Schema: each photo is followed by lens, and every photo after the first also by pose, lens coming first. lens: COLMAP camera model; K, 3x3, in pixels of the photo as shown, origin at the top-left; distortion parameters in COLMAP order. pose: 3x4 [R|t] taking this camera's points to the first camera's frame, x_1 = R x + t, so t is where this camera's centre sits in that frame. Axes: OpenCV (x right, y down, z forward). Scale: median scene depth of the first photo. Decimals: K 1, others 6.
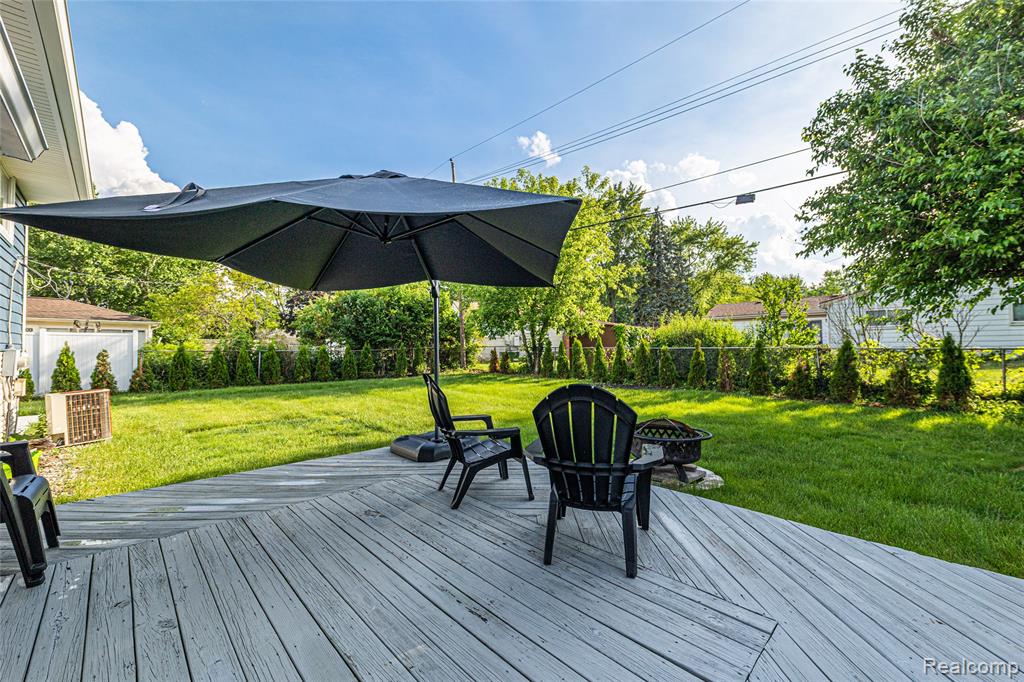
lens RADIAL K [[423.2, 0, 506.3], [0, 423.2, 345.8], [0, 0, 1]] dist [0.004485, -0.000150]
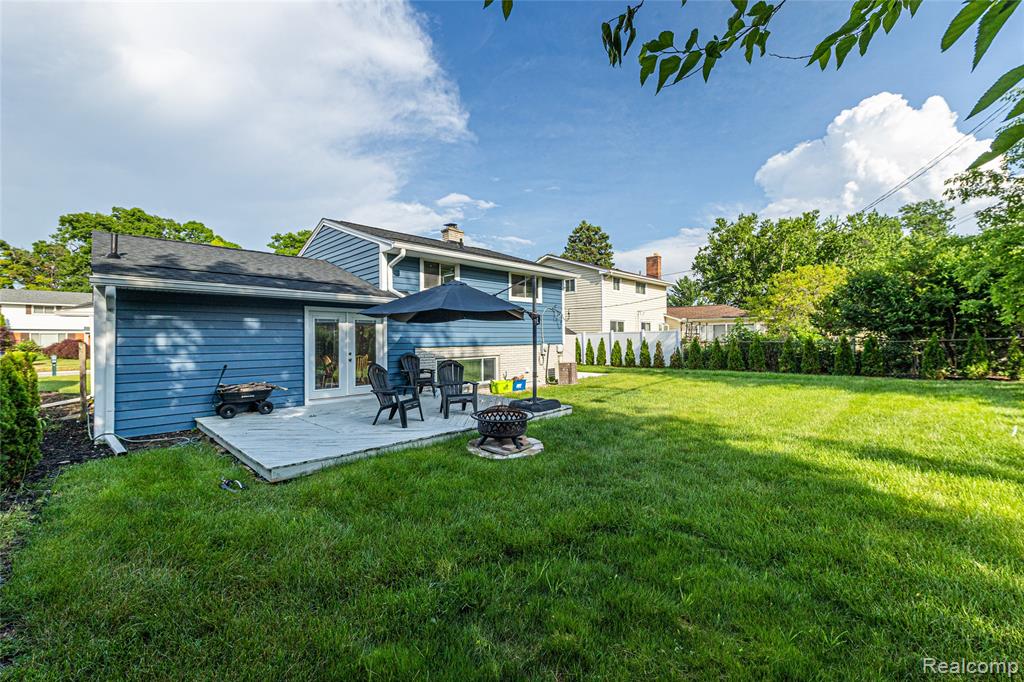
lens RADIAL K [[423.2, 0, 515.1], [0, 423.2, 339.1], [0, 0, 1]] dist [0.004485, -0.000150]
pose [[0.041284, 0.005836, -0.999130, 0.544260], [0.015421, 0.999860, 0.006477, -0.013374], [0.999028, -0.015675, 0.041188, 0.301893]]
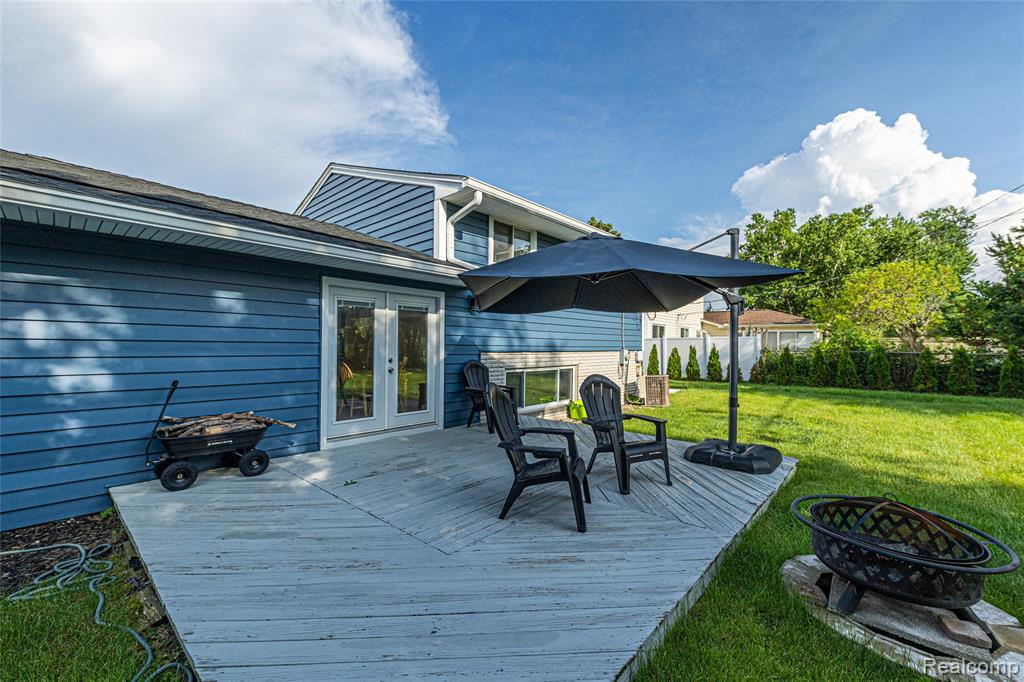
lens RADIAL K [[423.2, 0, 501.2], [0, 423.2, 344.8], [0, 0, 1]] dist [0.004485, -0.000150]
pose [[0.073420, 0.003564, -0.997295, 0.266712], [-0.000740, 0.999994, 0.003519, -0.006030], [0.997301, 0.000480, 0.073422, 0.137538]]
